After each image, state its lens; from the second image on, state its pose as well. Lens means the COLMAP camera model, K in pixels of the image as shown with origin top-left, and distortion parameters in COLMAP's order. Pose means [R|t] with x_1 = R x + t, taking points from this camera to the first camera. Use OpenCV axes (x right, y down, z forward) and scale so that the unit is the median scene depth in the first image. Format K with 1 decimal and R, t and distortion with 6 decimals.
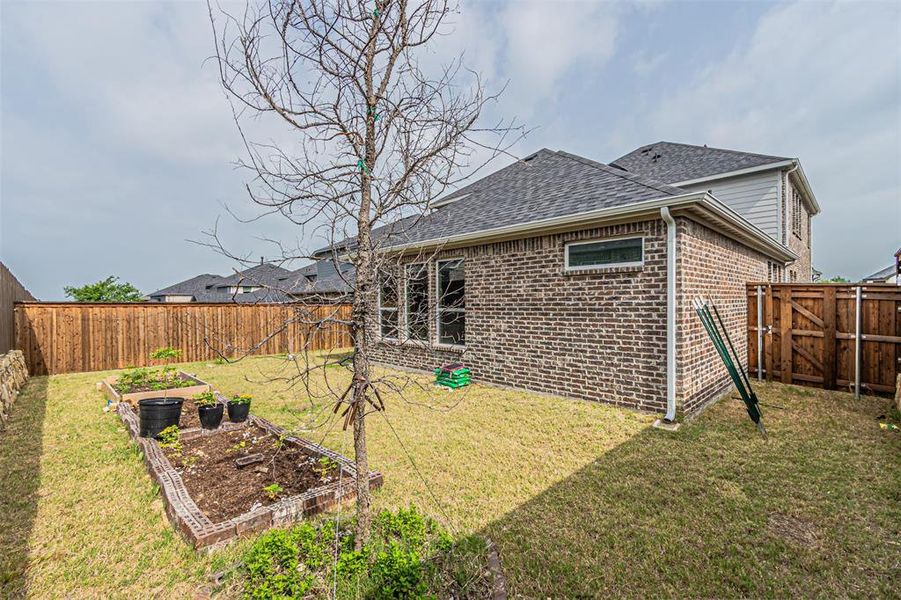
lens RADIAL K [[408.2, 0, 456.0], [0, 408.2, 309.1], [0, 0, 1]] dist [0.001768, 0.000115]
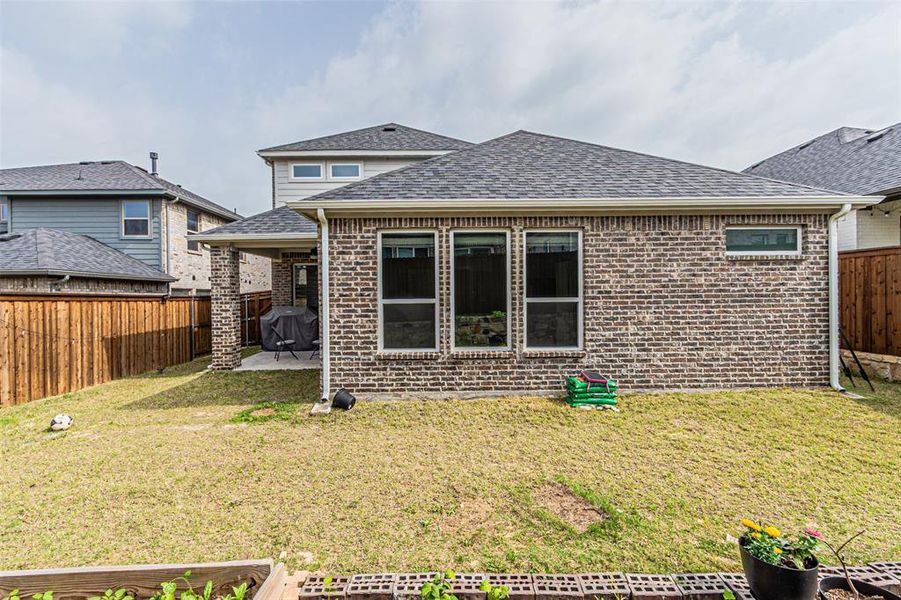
lens RADIAL K [[393.7, 0, 452.1], [0, 393.7, 297.6], [0, 0, 1]] dist [0.012382, -0.004084]
pose [[0.679648, -0.008200, 0.733493, -0.830388], [0.017705, 0.999830, -0.005228, -0.001971], [-0.733325, 0.016540, 0.679677, 0.835252]]
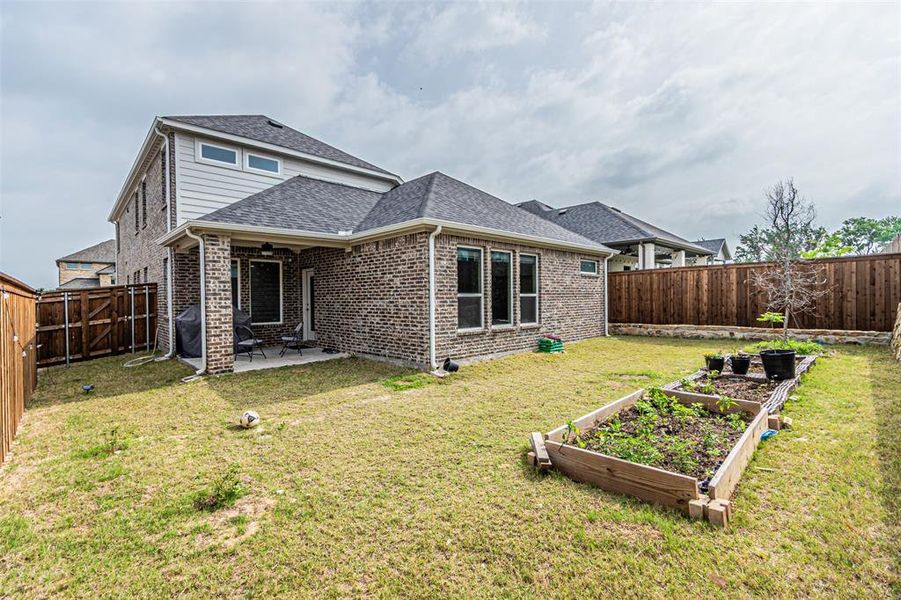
lens RADIAL K [[393.7, 0, 450.8], [0, 393.7, 298.6], [0, 0, 1]] dist [0.012382, -0.004084]
pose [[0.006778, 0.001210, 0.999976, -1.536632], [0.023308, 0.999727, -0.001367, 0.012134], [-0.999705, 0.023317, 0.006748, 1.568322]]
